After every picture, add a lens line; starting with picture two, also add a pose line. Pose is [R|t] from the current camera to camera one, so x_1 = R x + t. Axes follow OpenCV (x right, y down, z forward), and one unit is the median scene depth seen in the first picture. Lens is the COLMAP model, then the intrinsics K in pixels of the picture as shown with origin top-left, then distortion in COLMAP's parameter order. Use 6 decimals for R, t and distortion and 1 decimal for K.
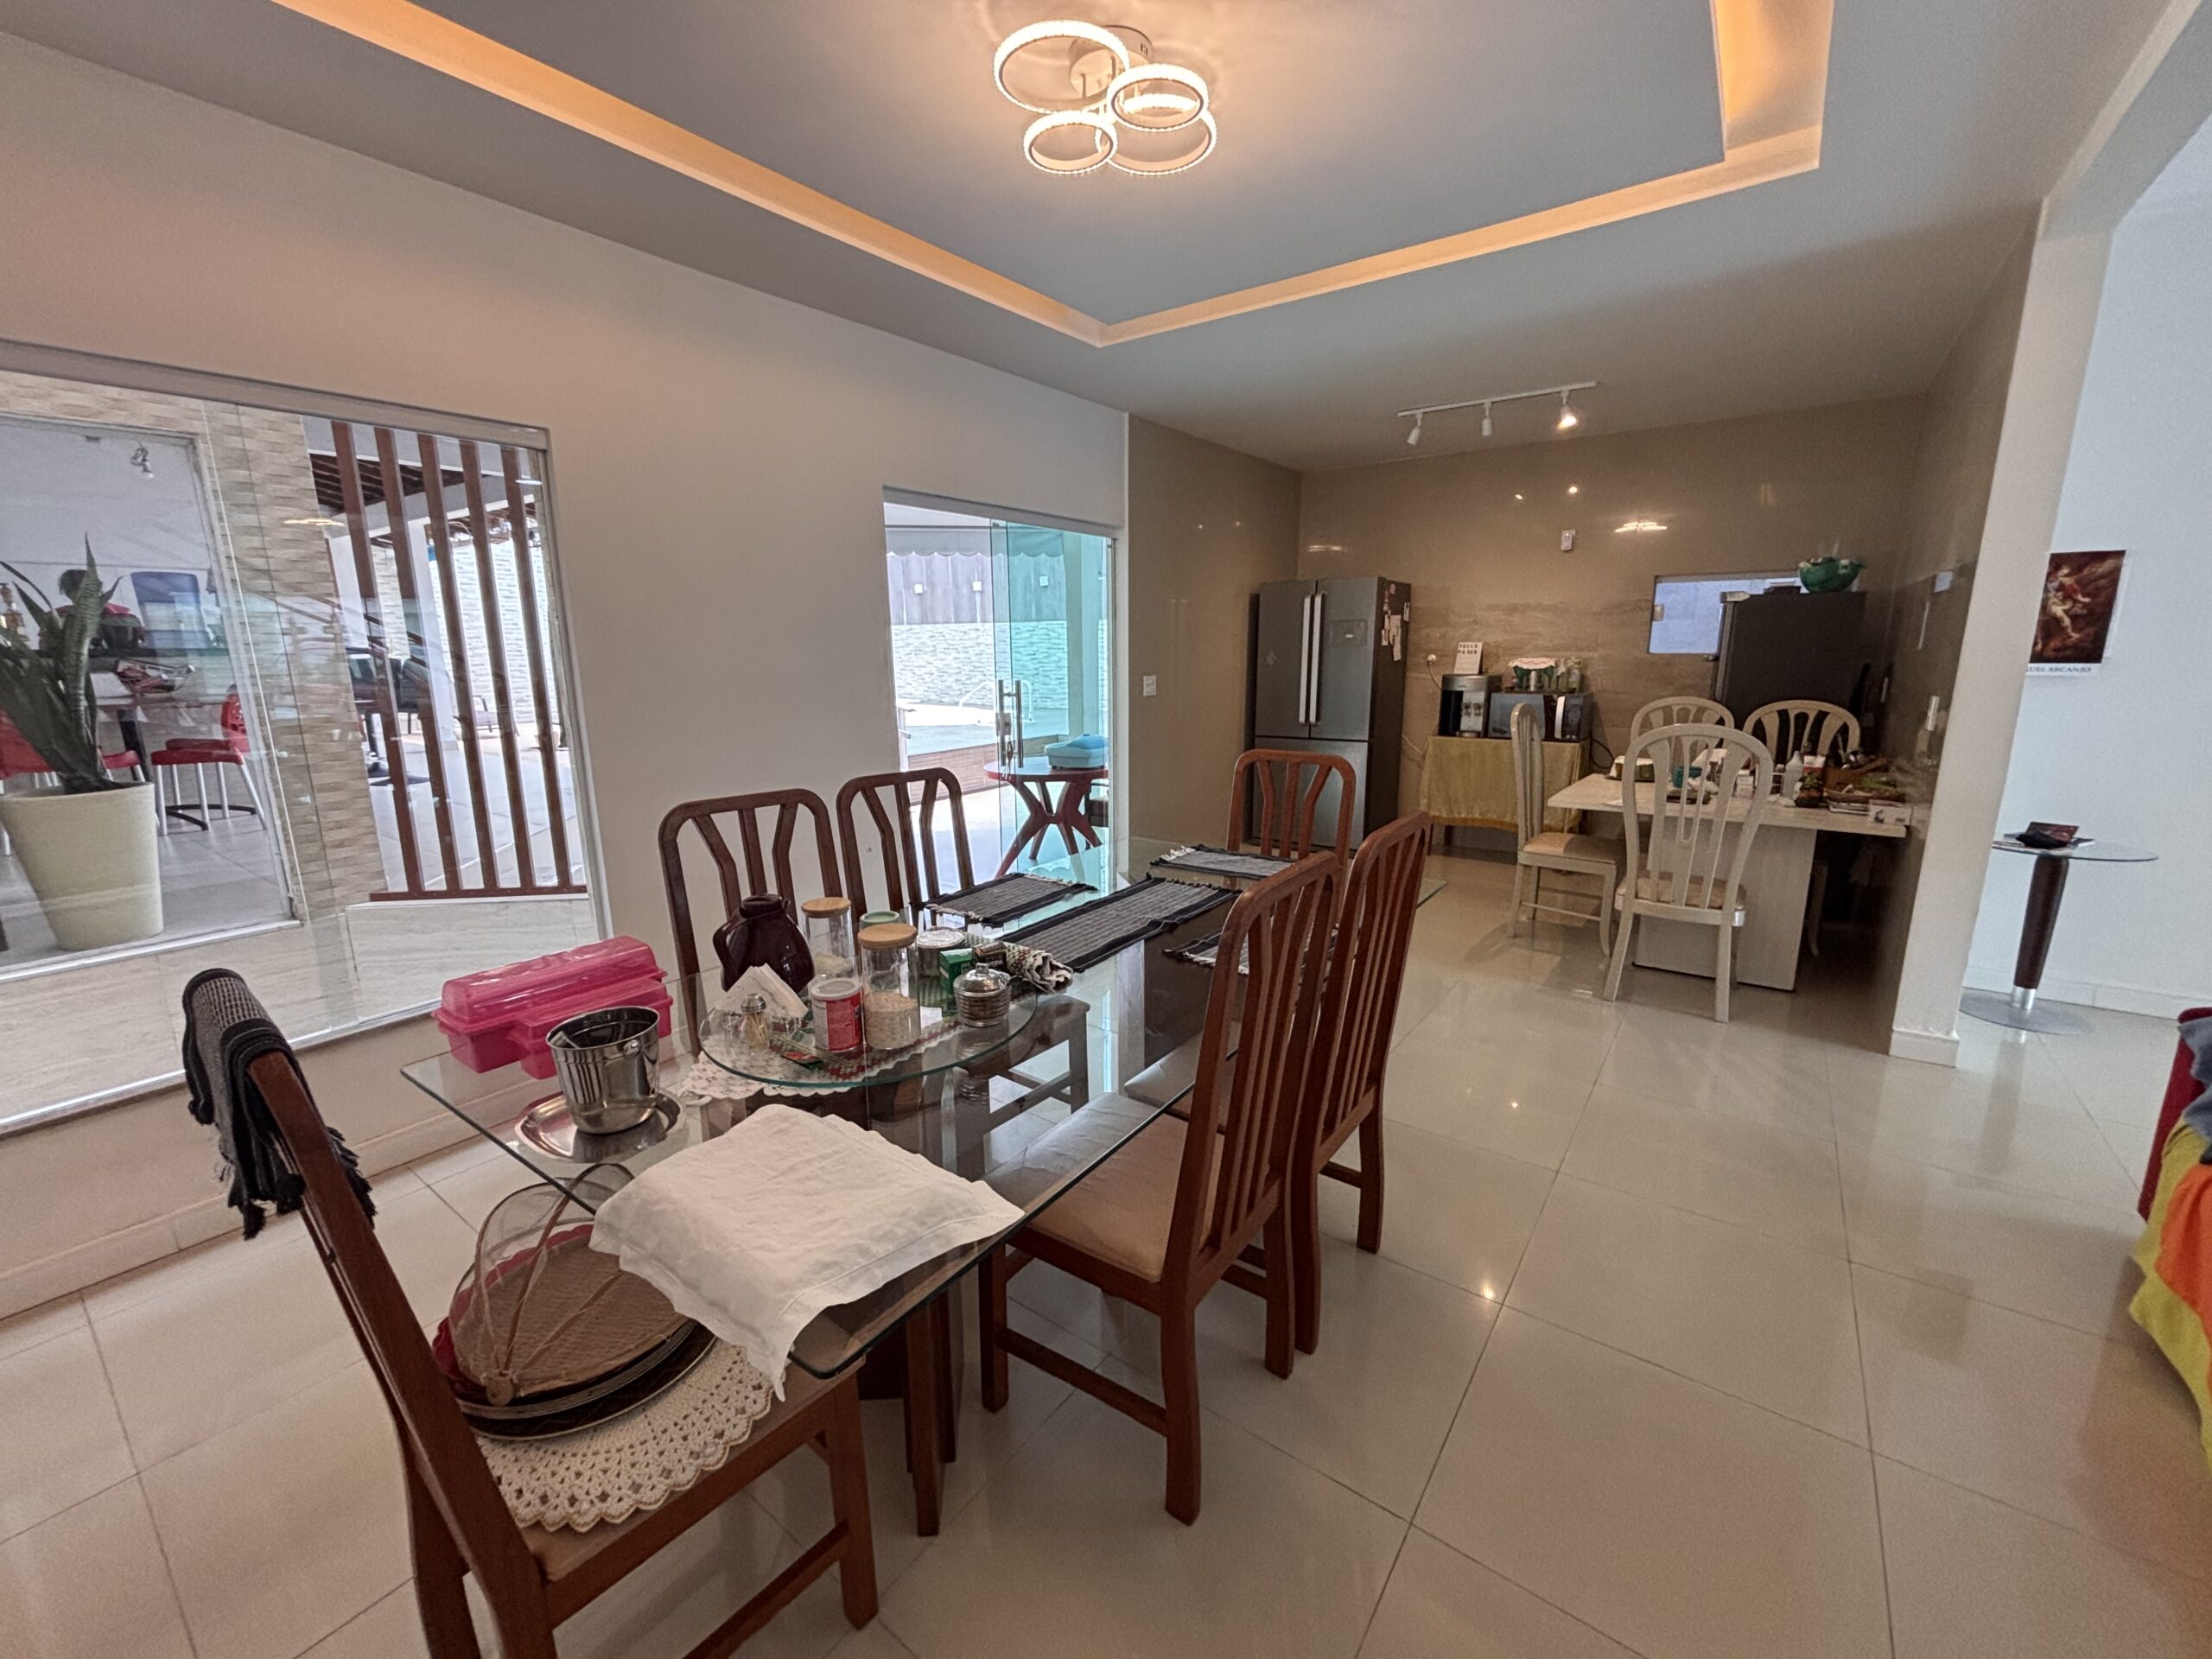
lens RADIAL K [[890.2, 0, 1098.2], [0, 890.2, 827.5], [0, 0, 1]] dist [-0.021574, -0.000132]
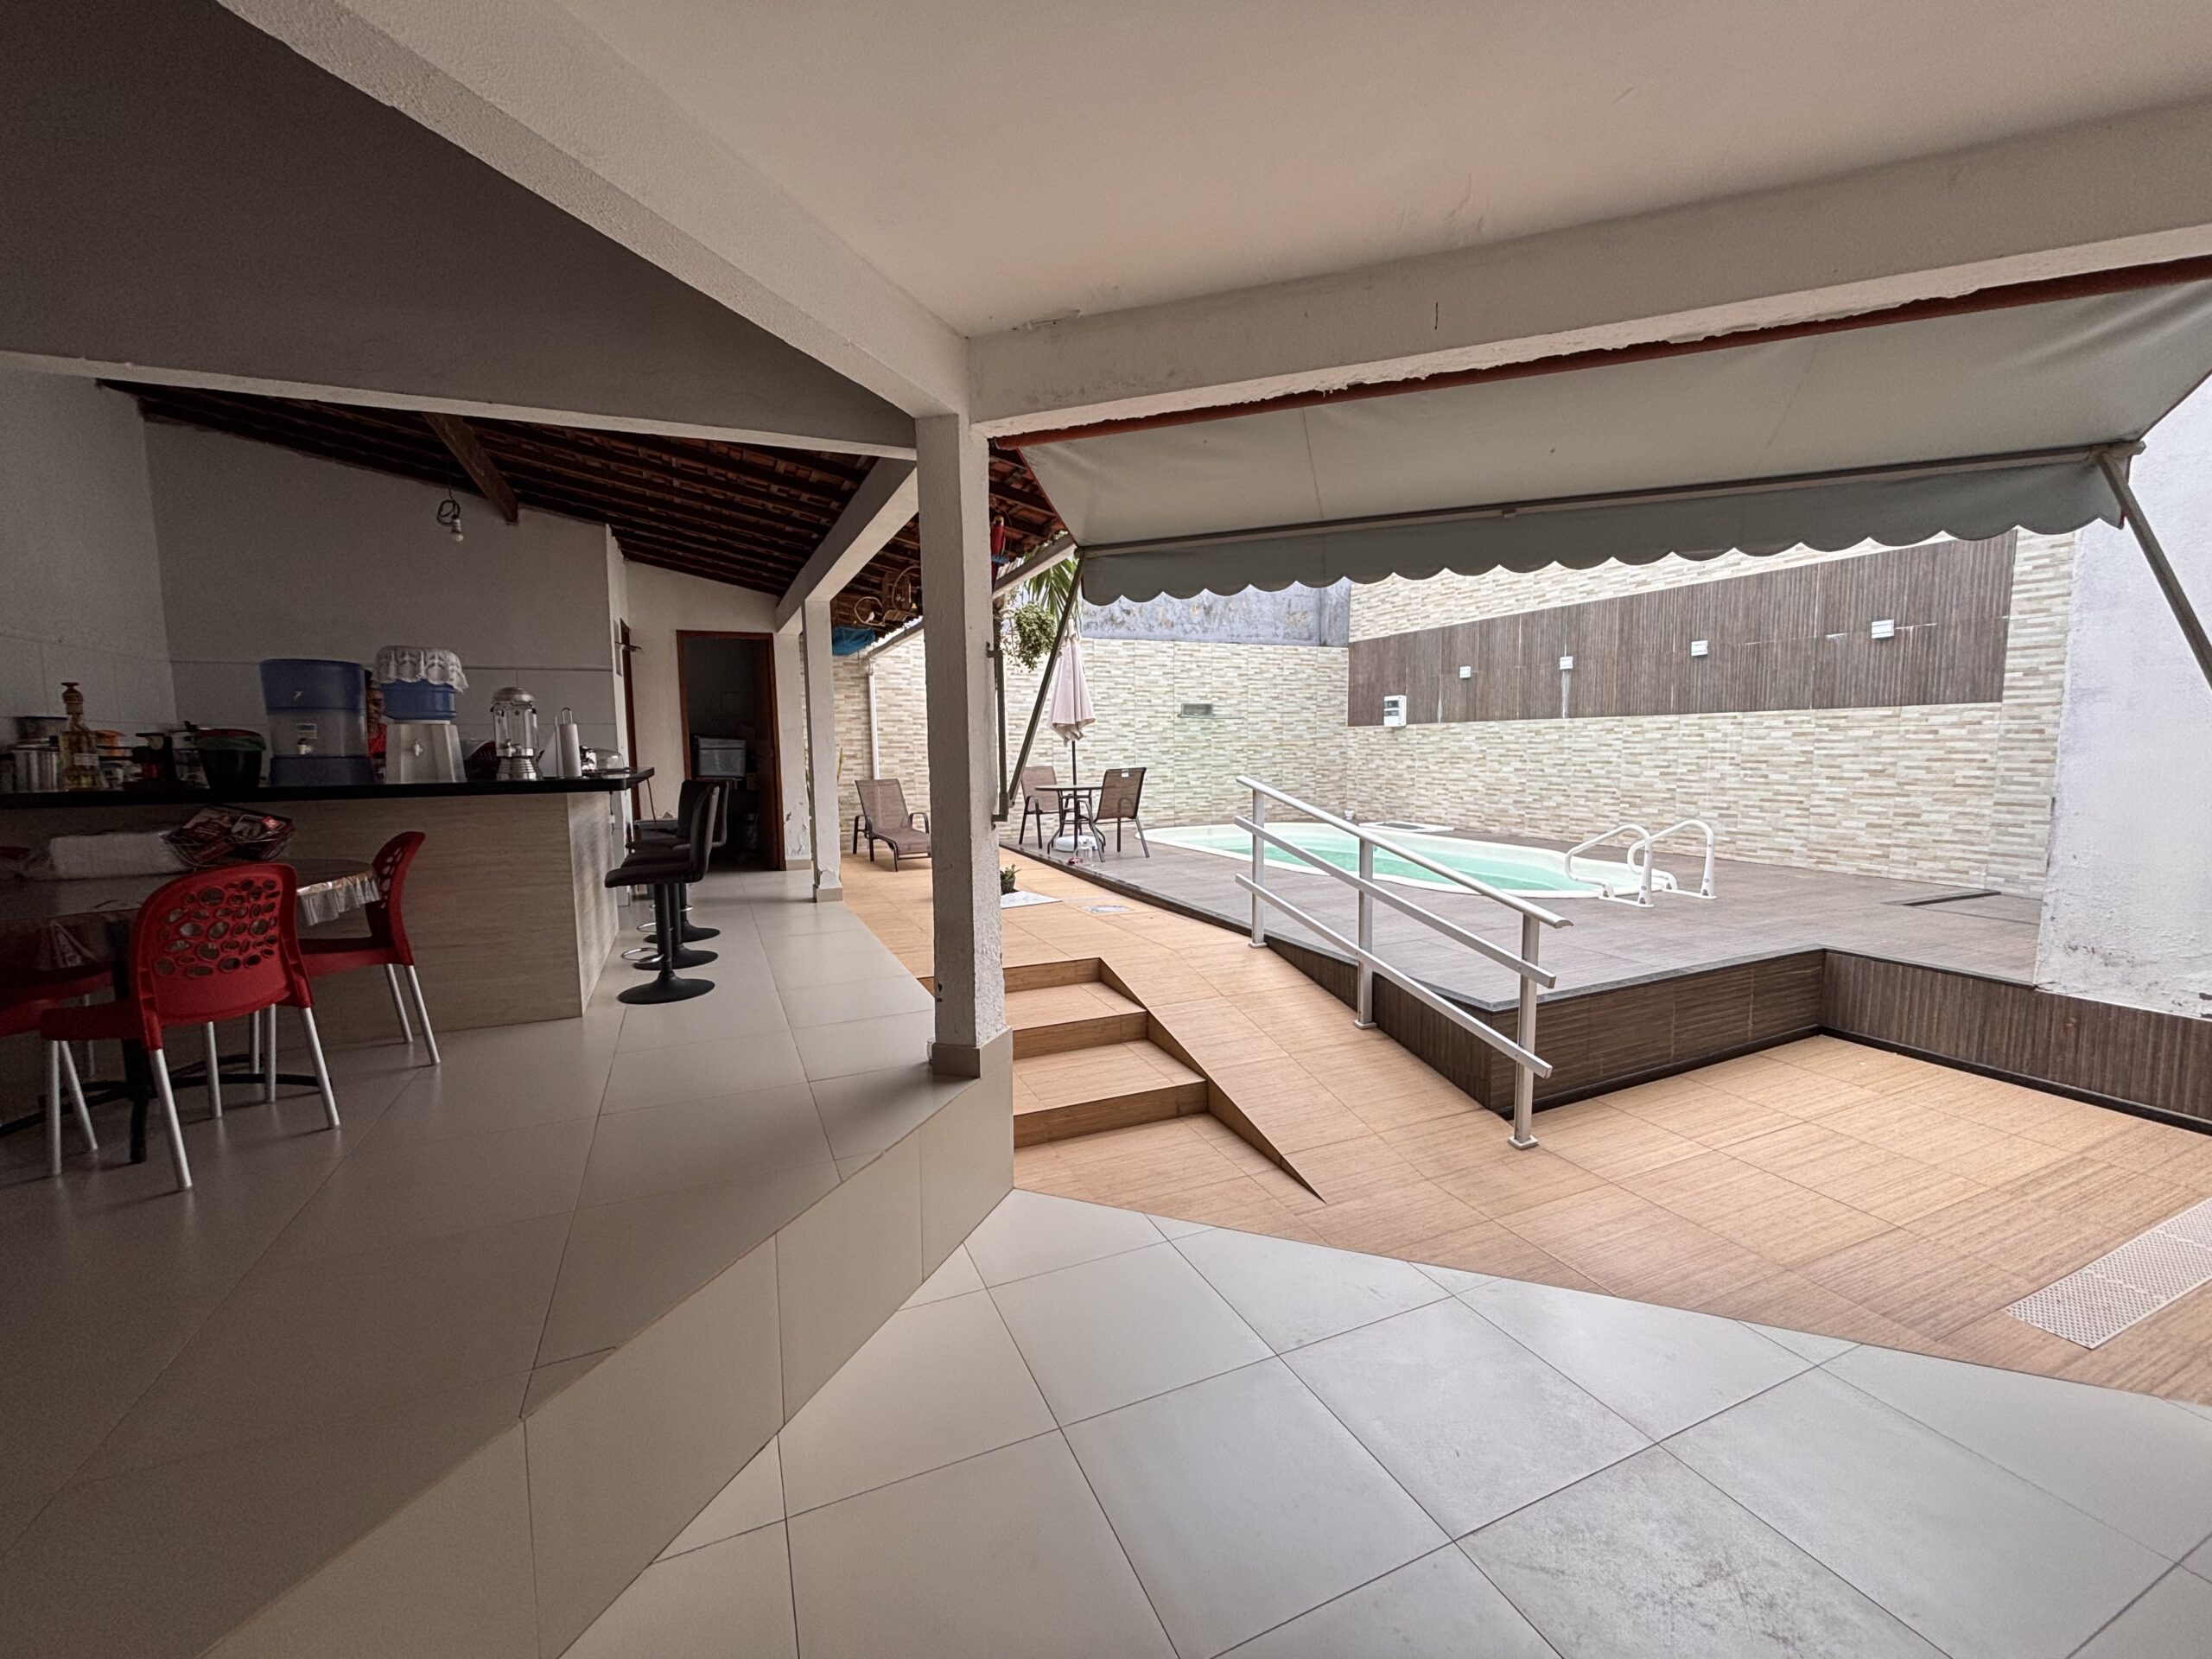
lens RADIAL K [[890.2, 0, 1098.2], [0, 890.2, 827.5], [0, 0, 1]] dist [-0.021574, -0.000132]
pose [[0.863706, 0.036980, -0.502638, -0.099482], [-0.090049, 0.992580, -0.081709, -0.065128], [0.495887, 0.115835, 0.860627, 0.273340]]
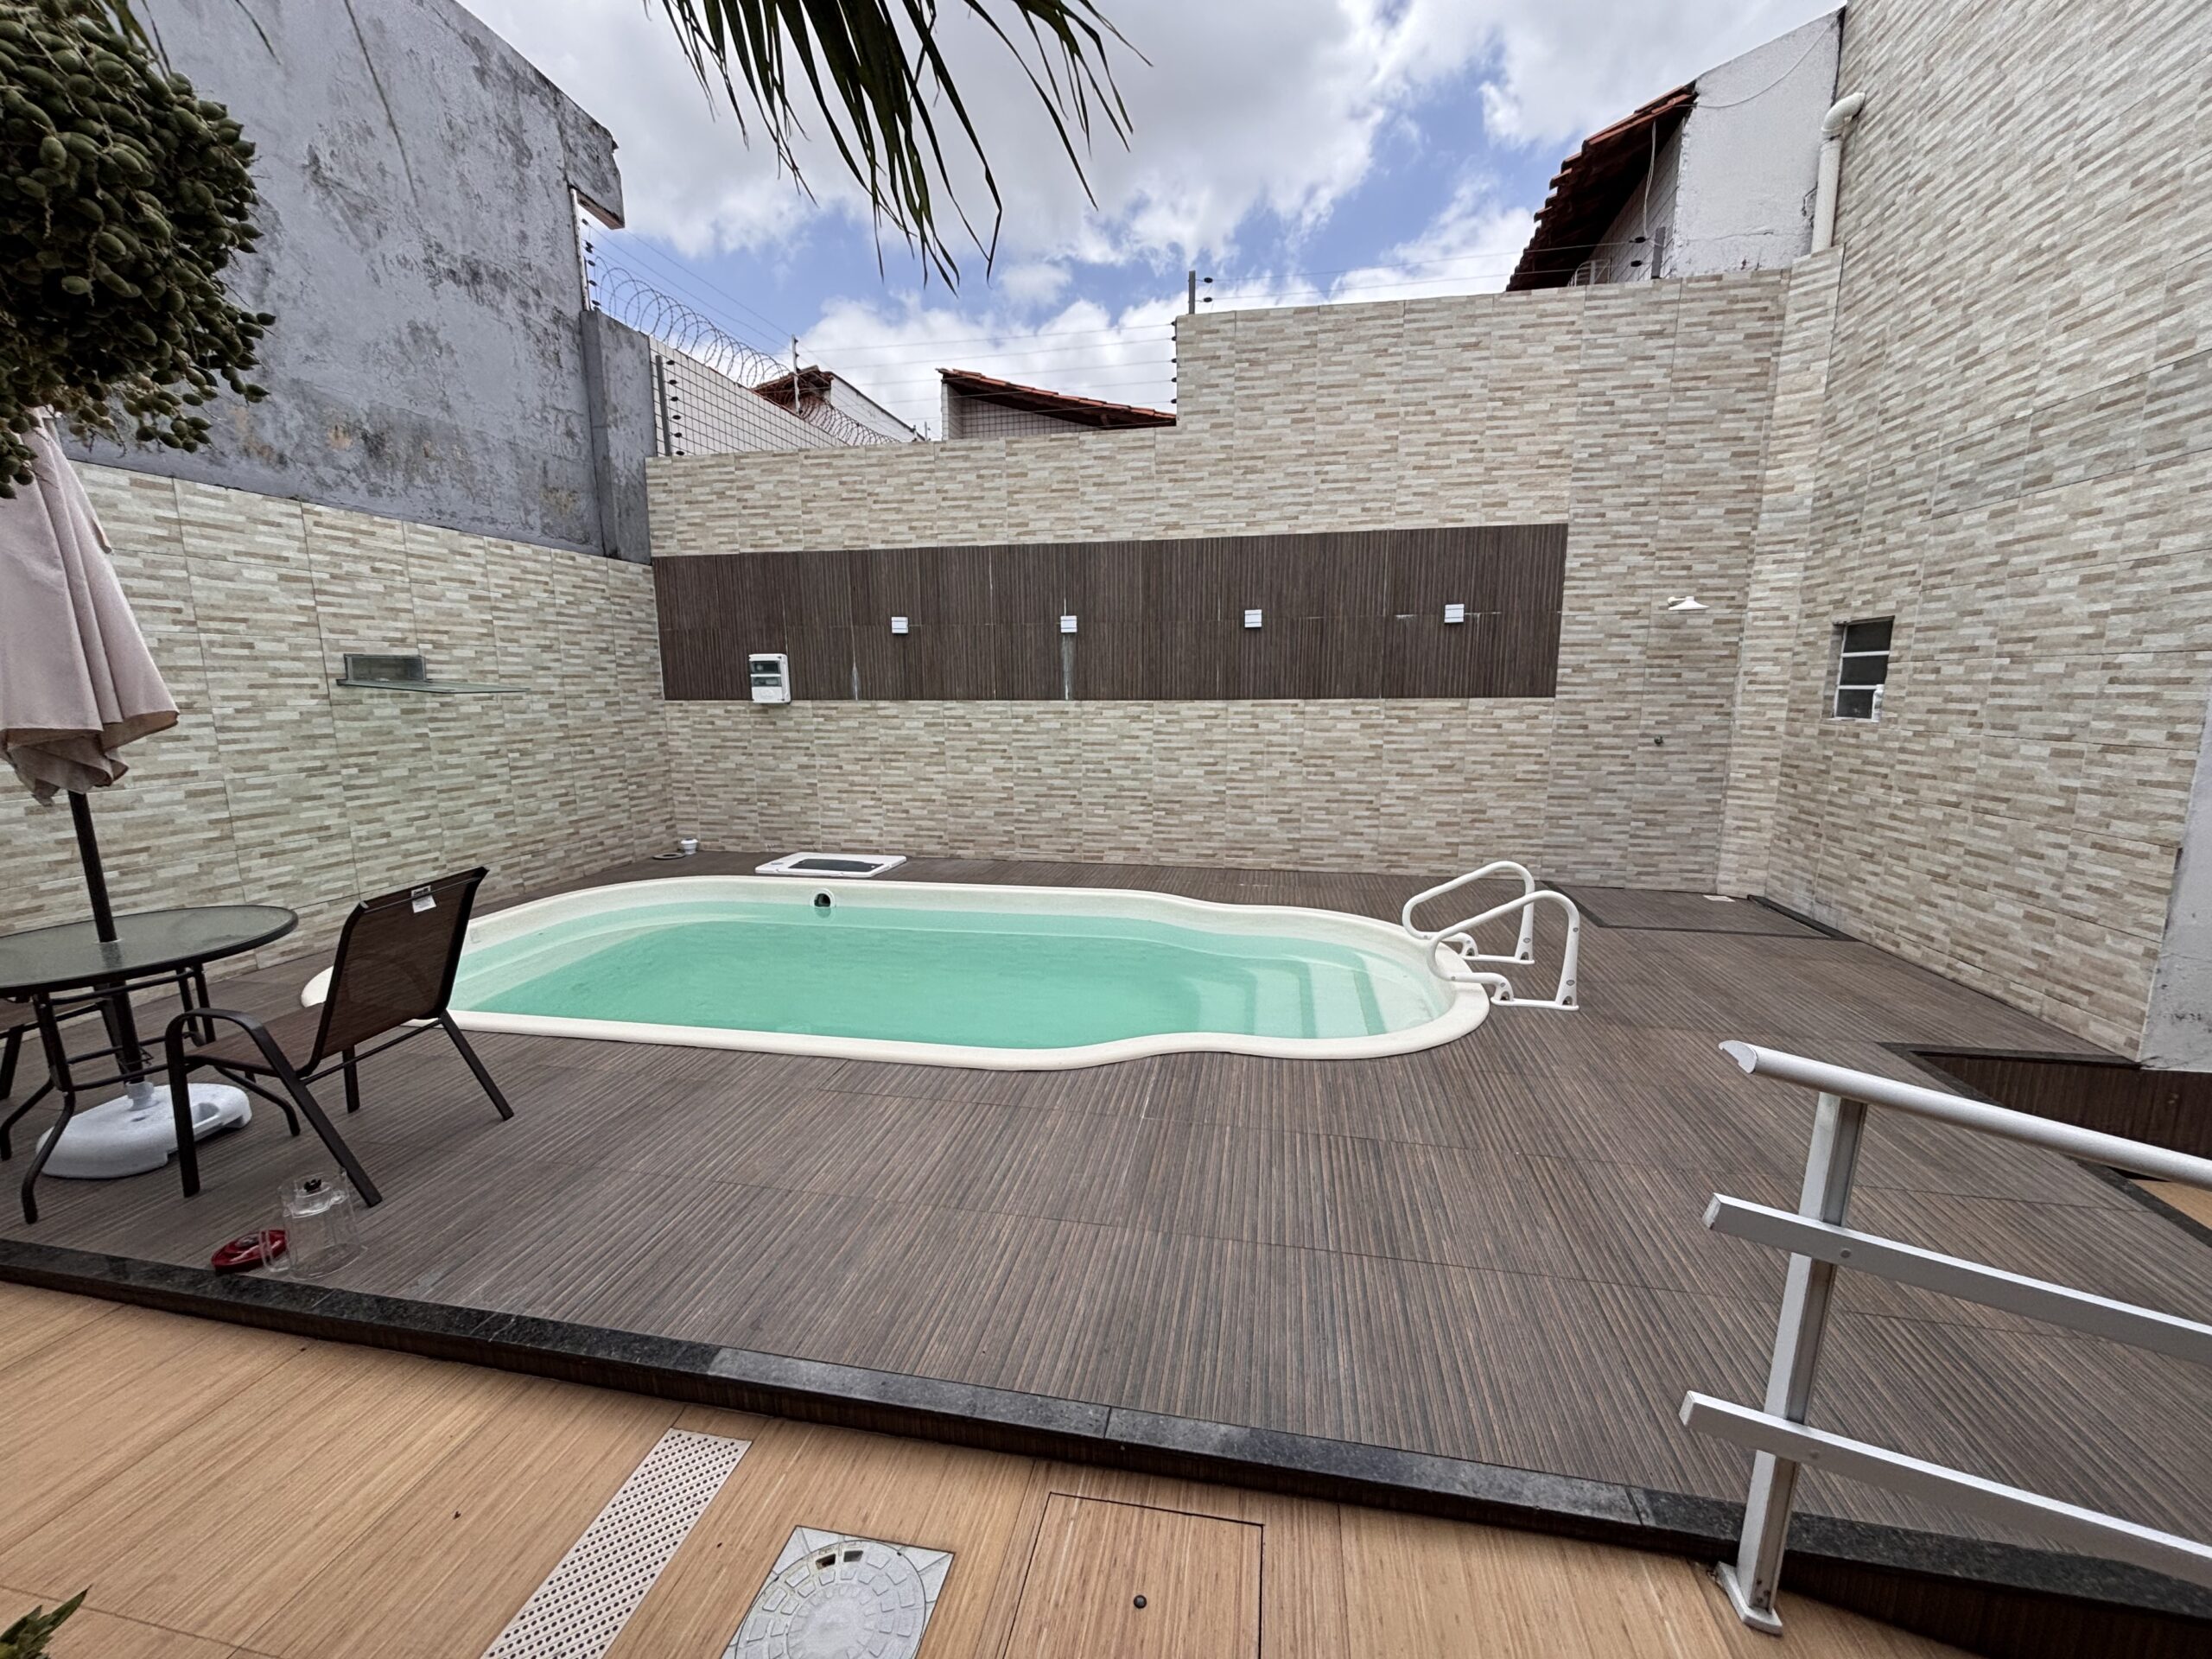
lens RADIAL K [[891.7, 0, 1111.2], [0, 891.7, 830.6], [0, 0, 1]] dist [0.002549, -0.000168]
pose [[0.899793, -0.073154, 0.430140, -0.325400], [0.090254, 0.995729, -0.019457, -0.145955], [-0.426880, 0.056329, 0.902552, 0.549553]]
